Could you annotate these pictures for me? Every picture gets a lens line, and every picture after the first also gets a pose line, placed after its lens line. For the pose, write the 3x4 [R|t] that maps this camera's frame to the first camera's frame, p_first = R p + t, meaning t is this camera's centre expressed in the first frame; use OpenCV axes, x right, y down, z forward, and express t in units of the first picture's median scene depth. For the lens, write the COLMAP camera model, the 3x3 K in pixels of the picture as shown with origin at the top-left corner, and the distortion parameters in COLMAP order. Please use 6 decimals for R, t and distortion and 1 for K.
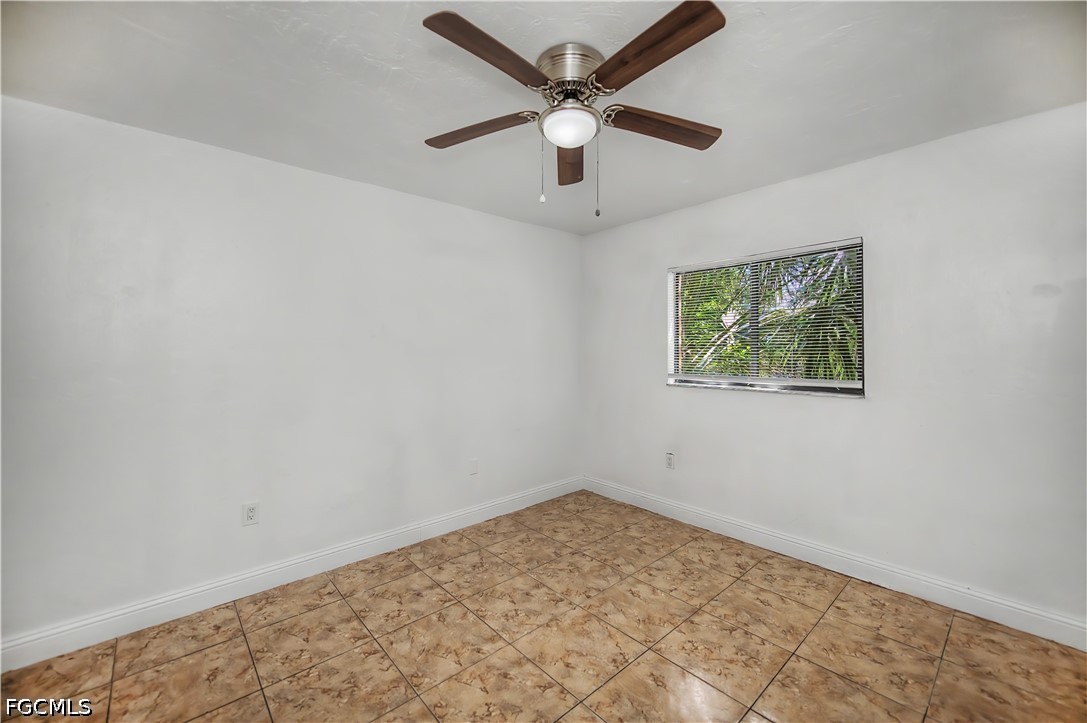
lens RADIAL K [[434.8, 0, 534.6], [0, 434.8, 370.8], [0, 0, 1]] dist [0.000004, -0.002330]
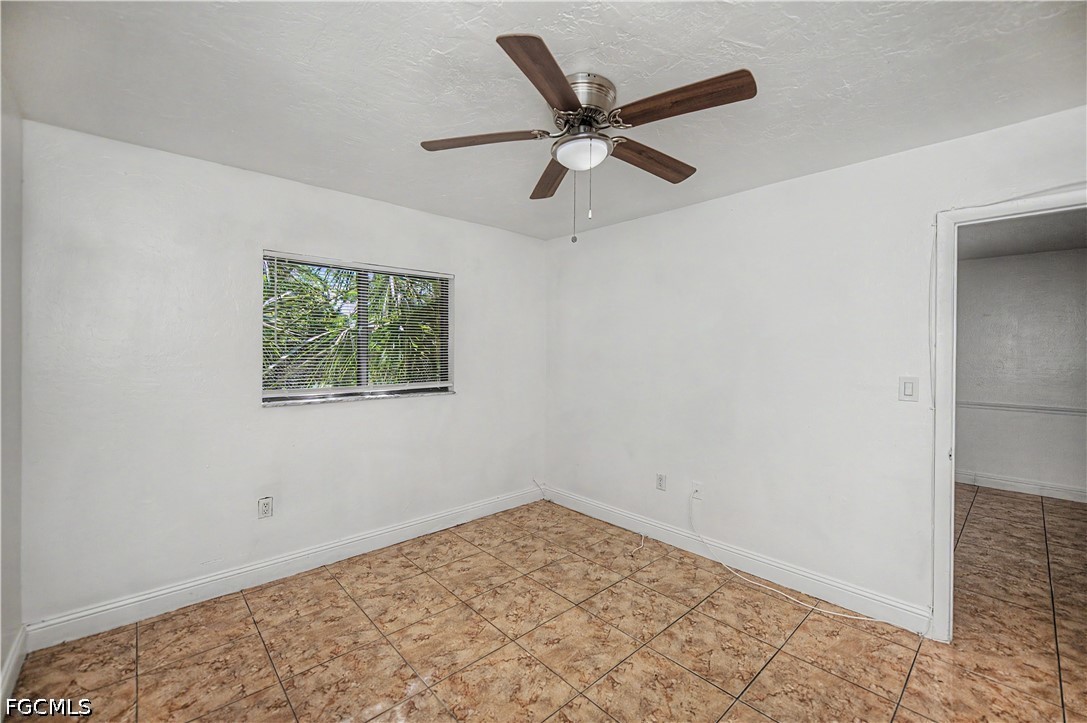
lens RADIAL K [[434.8, 0, 567.3], [0, 434.8, 365.7], [0, 0, 1]] dist [0.000004, -0.002330]
pose [[-0.047203, -0.028360, 0.998483, -0.610662], [0.042887, 0.998618, 0.030391, -0.048507], [-0.997964, 0.044257, -0.045921, 0.684424]]
